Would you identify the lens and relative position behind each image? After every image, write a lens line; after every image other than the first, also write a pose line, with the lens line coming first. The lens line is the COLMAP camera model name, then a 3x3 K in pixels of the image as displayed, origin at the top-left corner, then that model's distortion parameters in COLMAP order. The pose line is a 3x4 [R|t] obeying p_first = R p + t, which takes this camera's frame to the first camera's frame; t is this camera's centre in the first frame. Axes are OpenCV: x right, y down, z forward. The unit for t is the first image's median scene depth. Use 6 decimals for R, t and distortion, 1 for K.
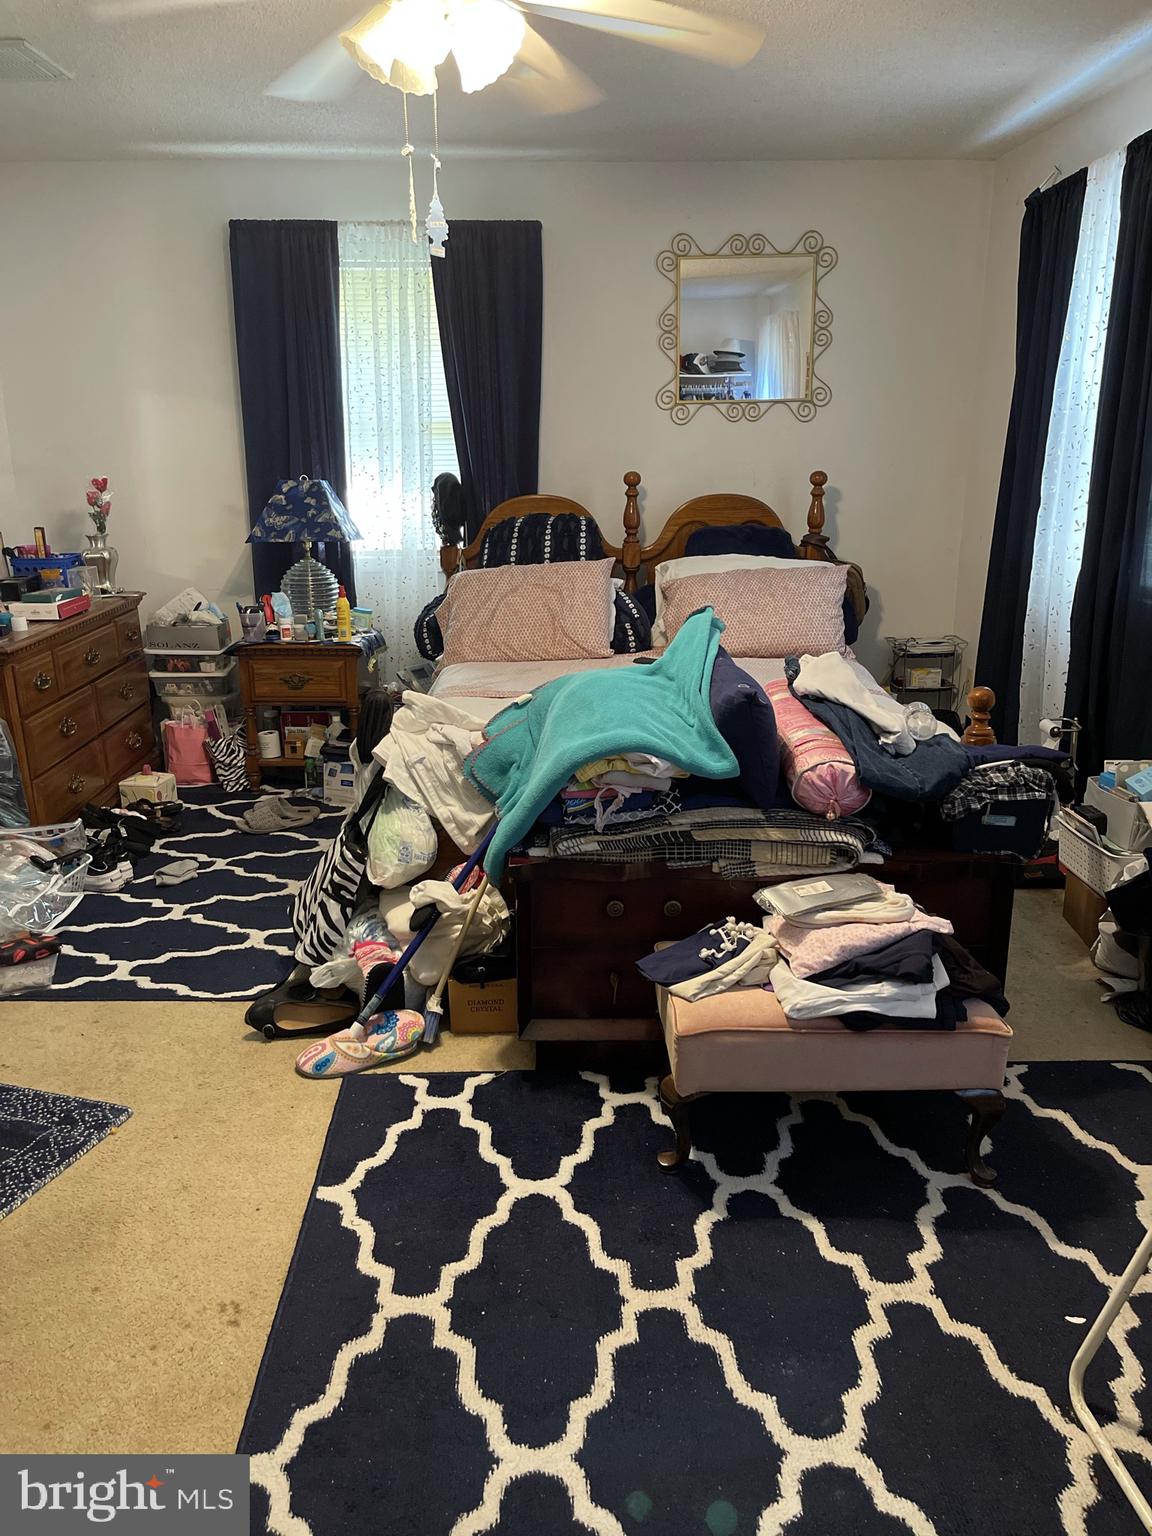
lens RADIAL K [[1165.0, 0, 574.3], [0, 1165.0, 788.2], [0, 0, 1]] dist [0.060885, -0.075761]
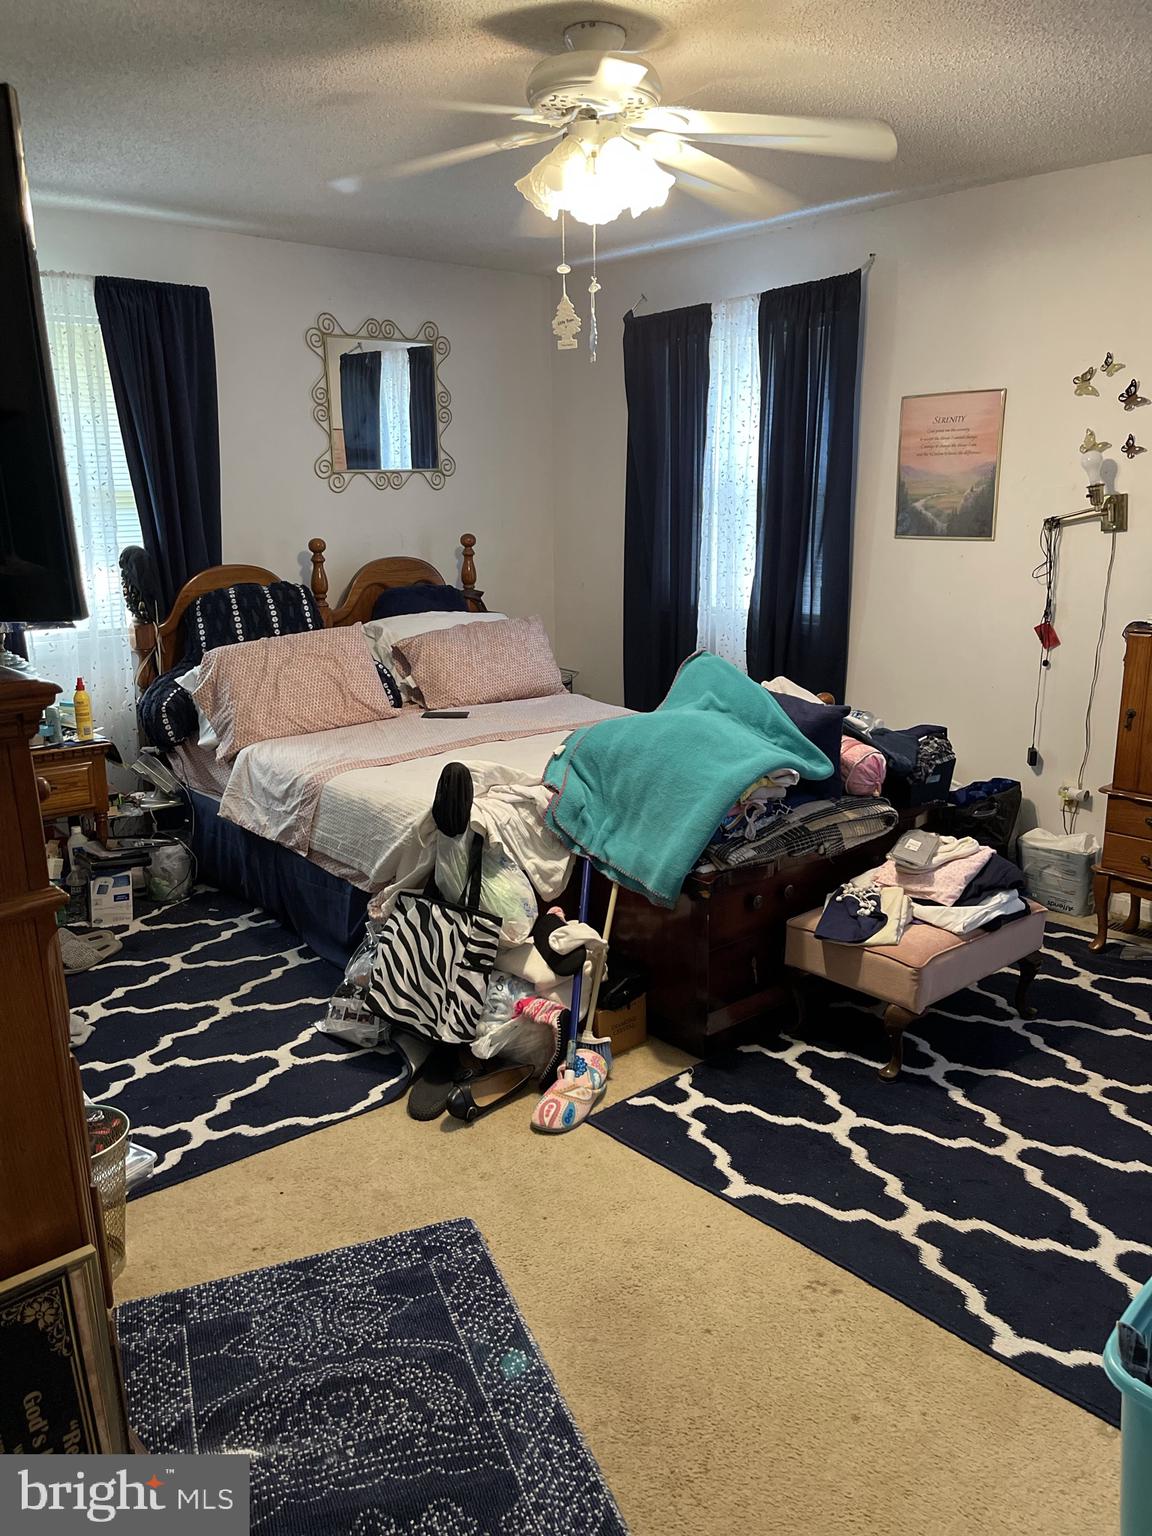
lens RADIAL K [[1165.0, 0, 574.3], [0, 1165.0, 788.2], [0, 0, 1]] dist [0.060885, -0.075761]
pose [[0.763553, -0.164230, 0.624513, -0.753896], [0.188084, 0.981748, 0.028214, -0.073047], [-0.617747, 0.095917, 0.780505, 0.145056]]
